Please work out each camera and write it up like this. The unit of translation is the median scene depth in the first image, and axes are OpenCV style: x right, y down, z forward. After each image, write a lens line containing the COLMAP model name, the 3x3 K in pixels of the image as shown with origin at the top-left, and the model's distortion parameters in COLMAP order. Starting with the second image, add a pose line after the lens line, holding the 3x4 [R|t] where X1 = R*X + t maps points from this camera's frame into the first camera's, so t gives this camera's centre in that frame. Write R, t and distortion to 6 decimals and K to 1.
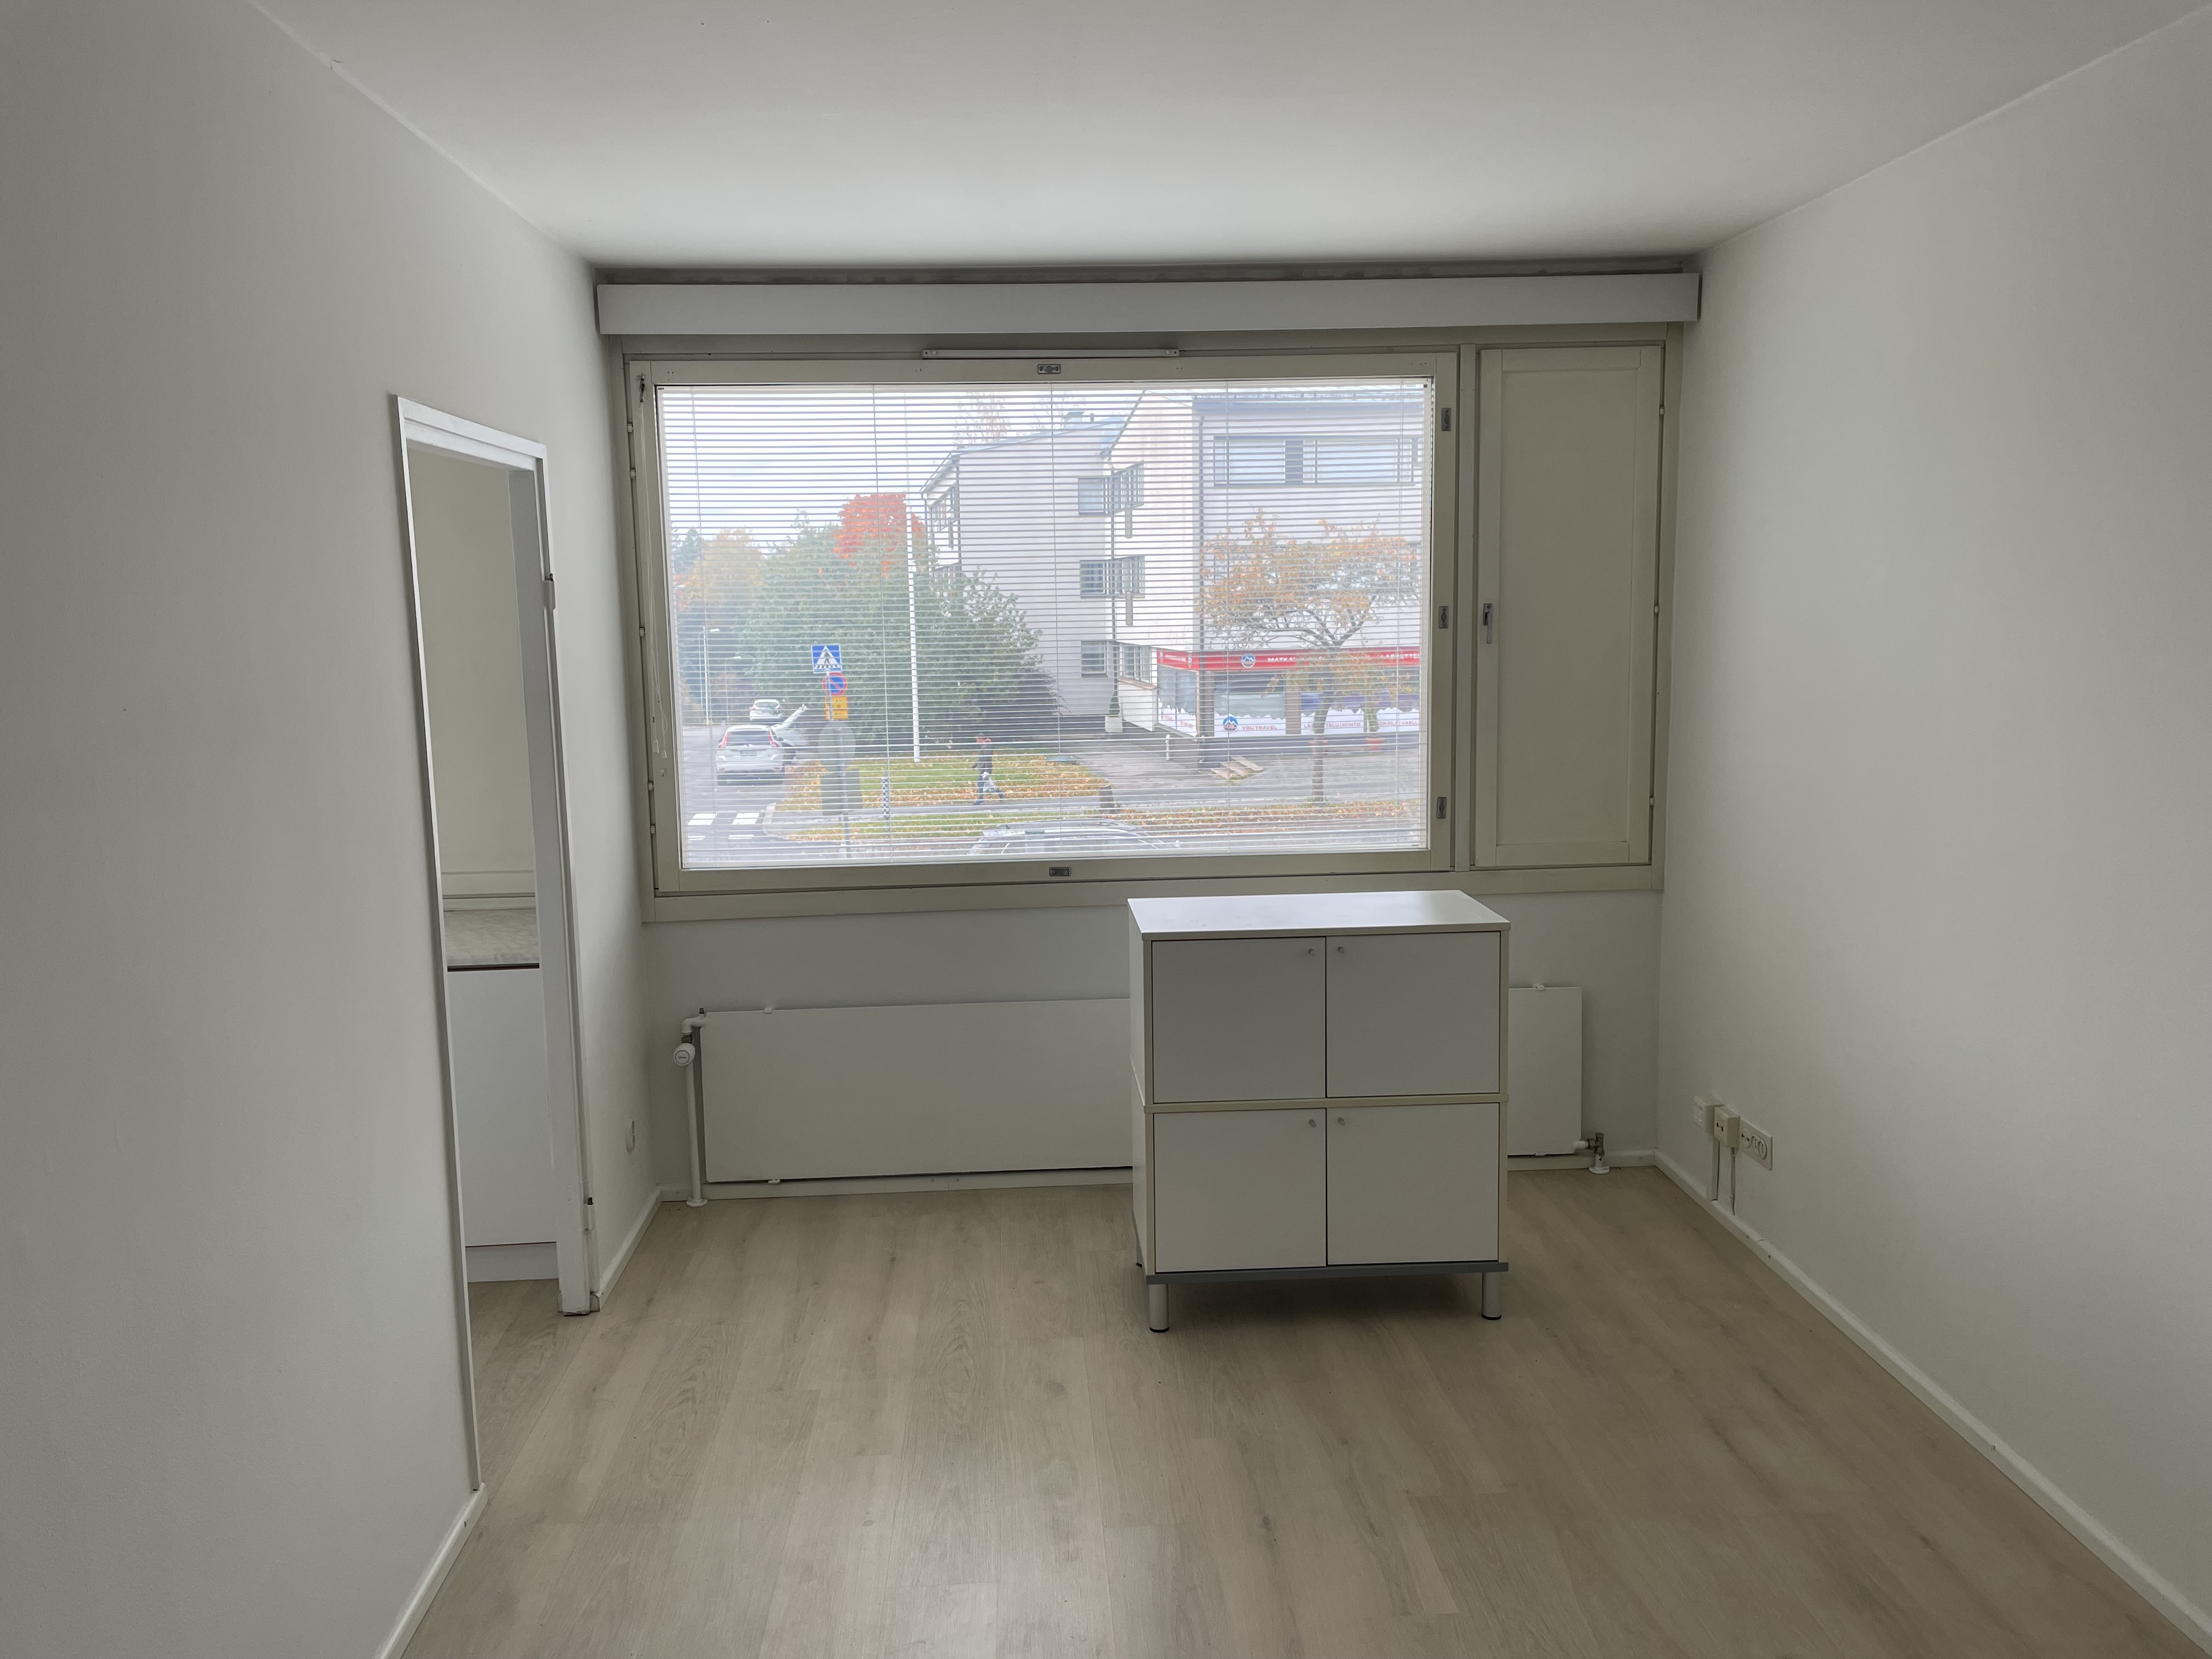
lens RADIAL K [[1657.6, 0, 1101.8], [0, 1657.6, 816.5], [0, 0, 1]] dist [0.107248, -0.160495]
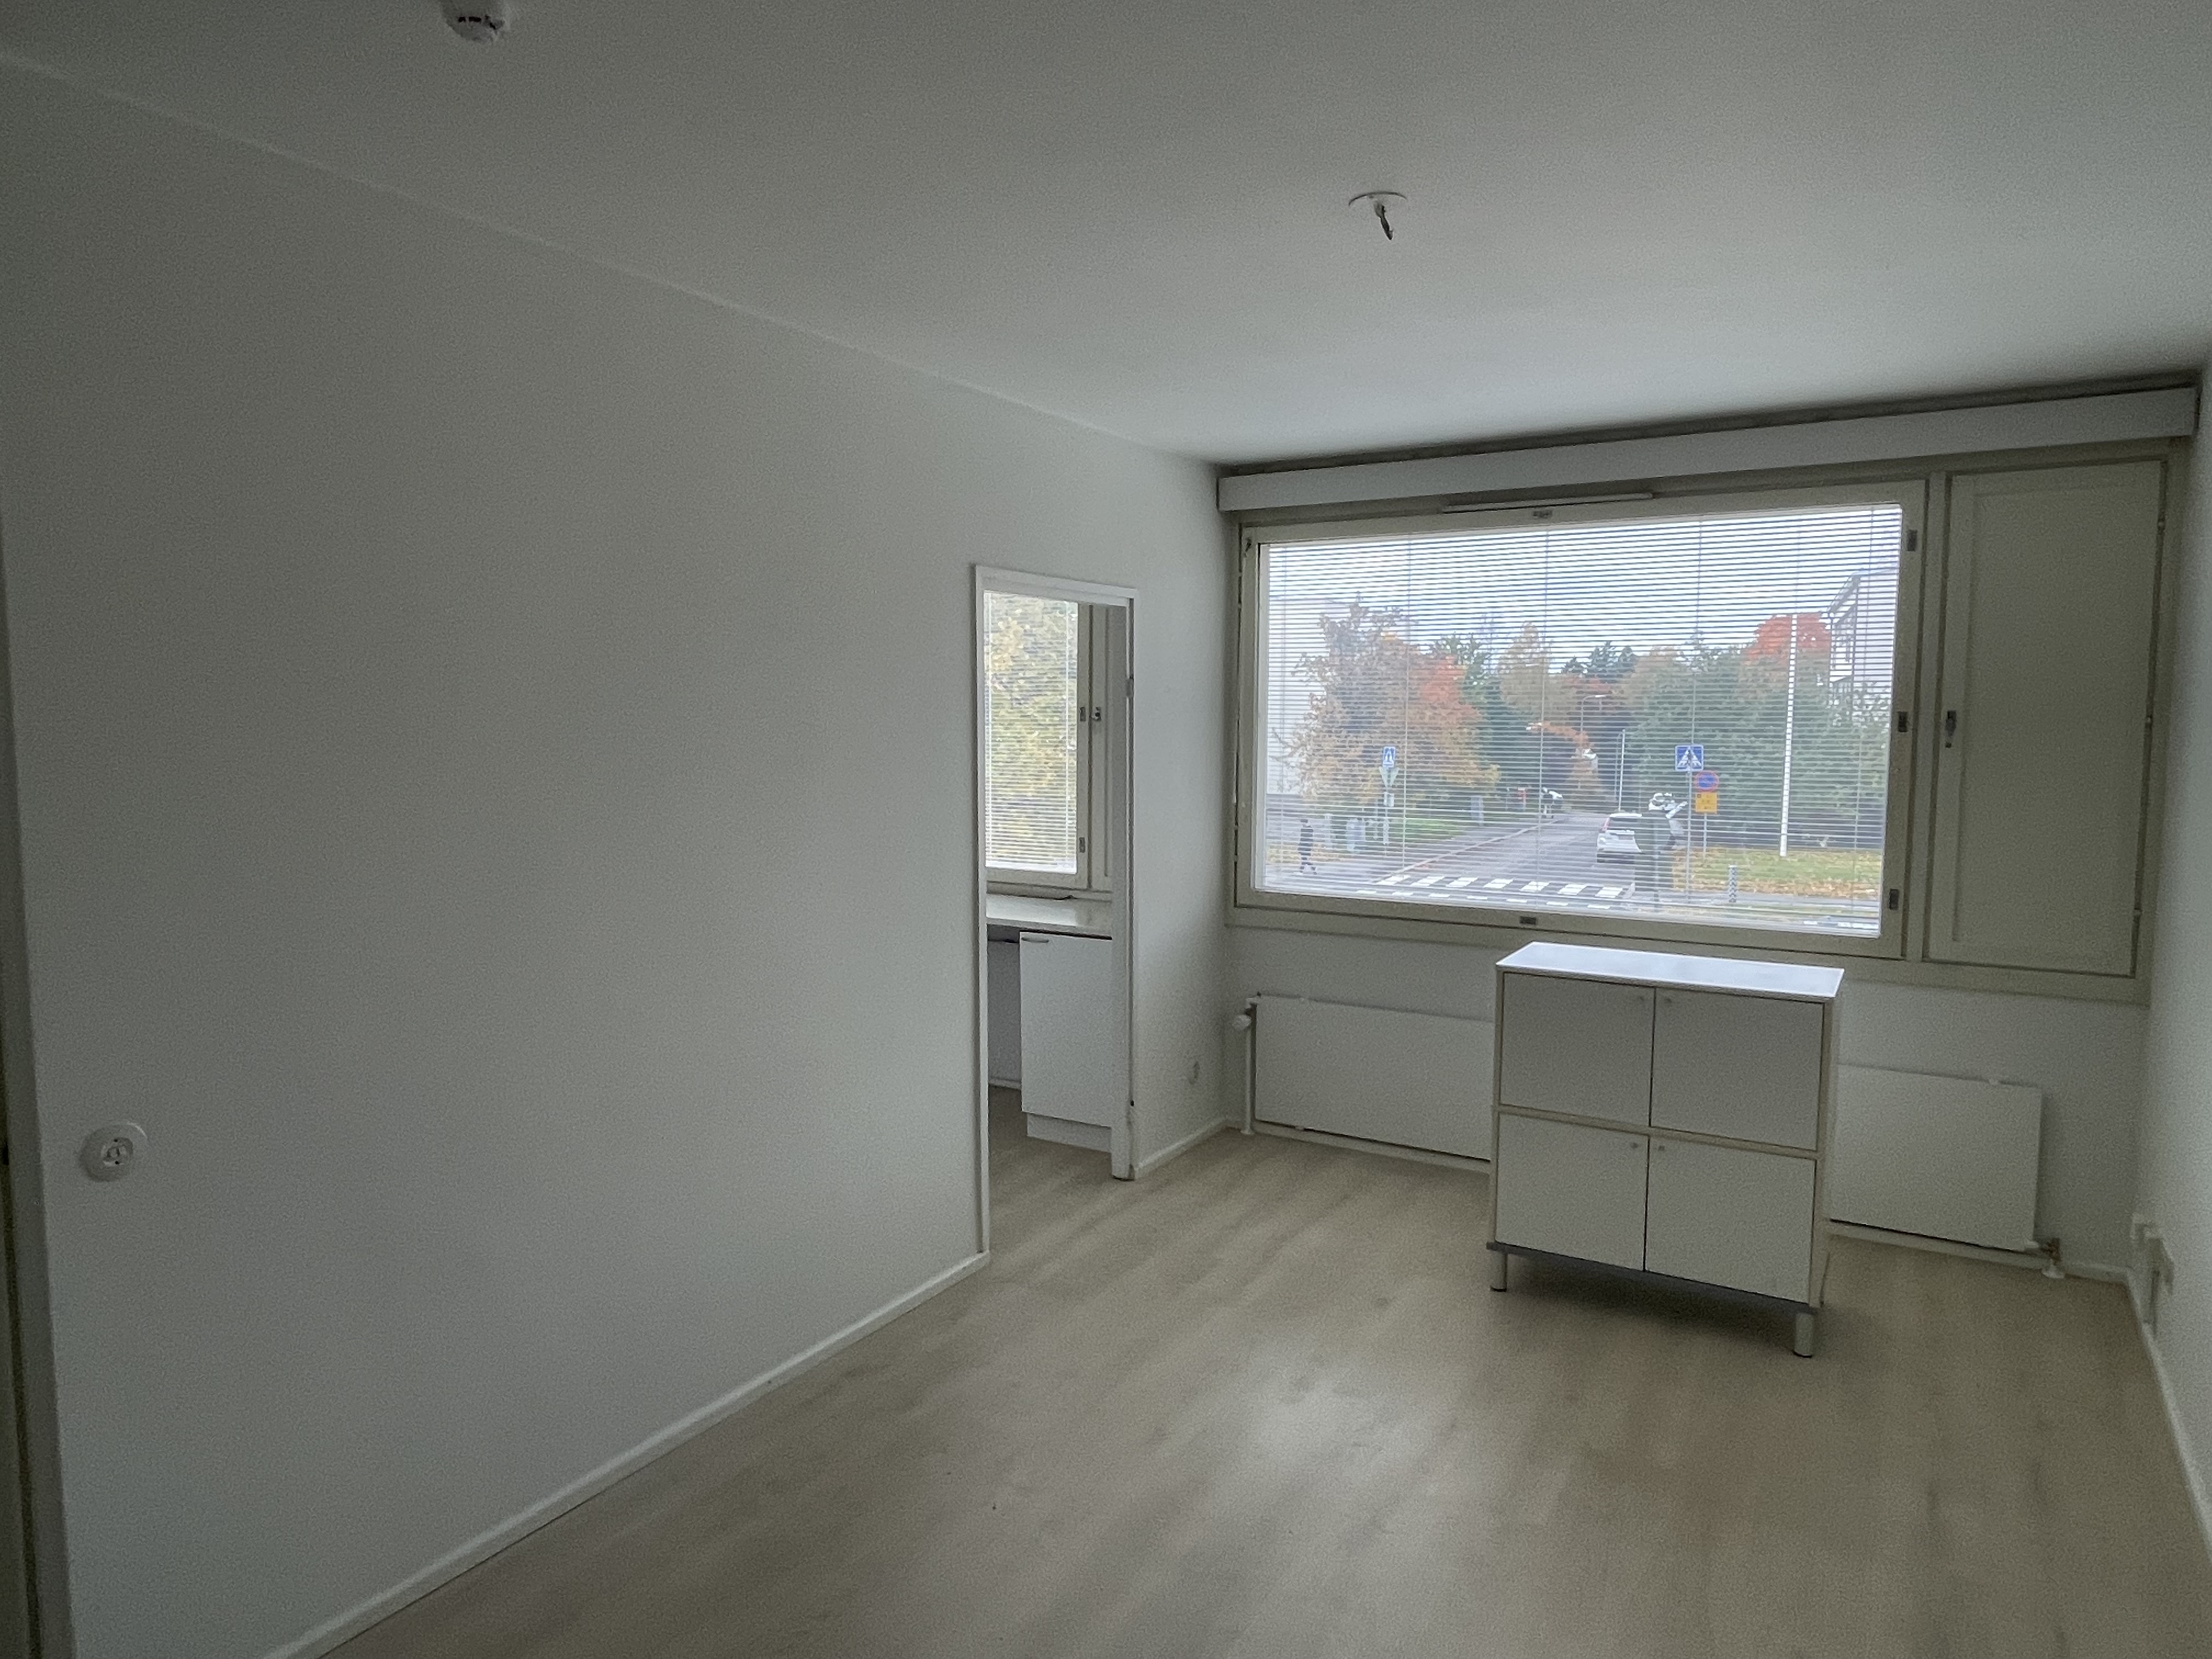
lens RADIAL K [[1383.5, 0, 1106.0], [0, 1383.5, 829.5], [0, 0, 1]] dist [-0.005360, 0.000687]
pose [[0.826002, 0.069698, -0.559341, 0.284307], [-0.091595, 0.995734, -0.011185, 0.006527], [0.556175, 0.060472, 0.828862, -0.019685]]
